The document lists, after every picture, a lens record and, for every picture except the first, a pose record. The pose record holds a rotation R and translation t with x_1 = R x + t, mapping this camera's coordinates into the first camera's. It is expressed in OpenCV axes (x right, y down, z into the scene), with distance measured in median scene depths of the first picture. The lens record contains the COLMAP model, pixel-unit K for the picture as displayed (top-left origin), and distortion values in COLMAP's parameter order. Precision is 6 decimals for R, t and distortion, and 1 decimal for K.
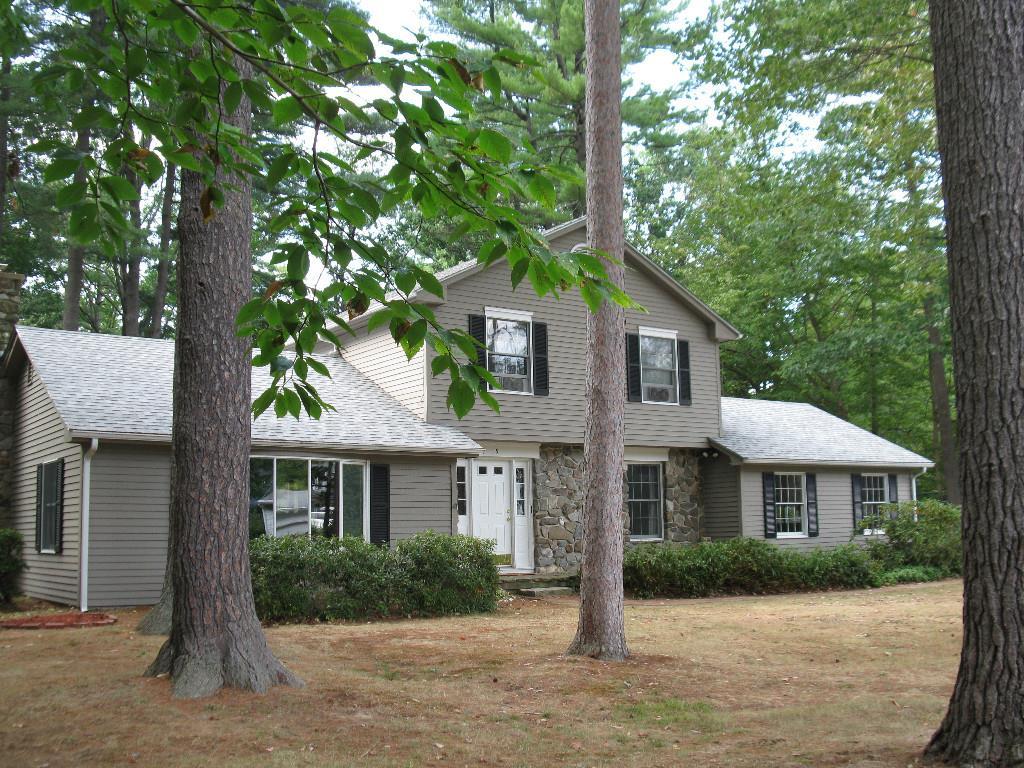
lens RADIAL K [[1080.4, 0, 512.0], [0, 1080.4, 384.0], [0, 0, 1]] dist [-0.149952, -0.000895]
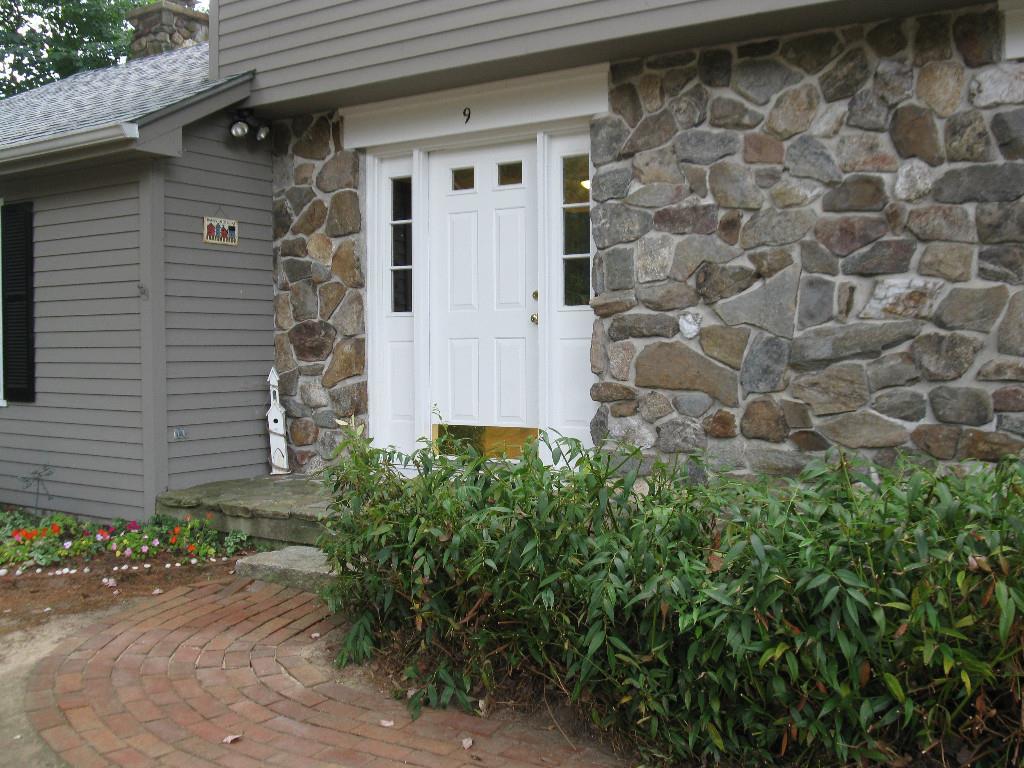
lens RADIAL K [[1080.4, 0, 512.0], [0, 1080.4, 384.0], [0, 0, 1]] dist [-0.149952, -0.000895]
pose [[0.356076, 0.043276, -0.933454, 0.295855], [0.130156, 0.986893, 0.095403, 0.112196], [0.925348, -0.155465, 0.345776, 0.874837]]
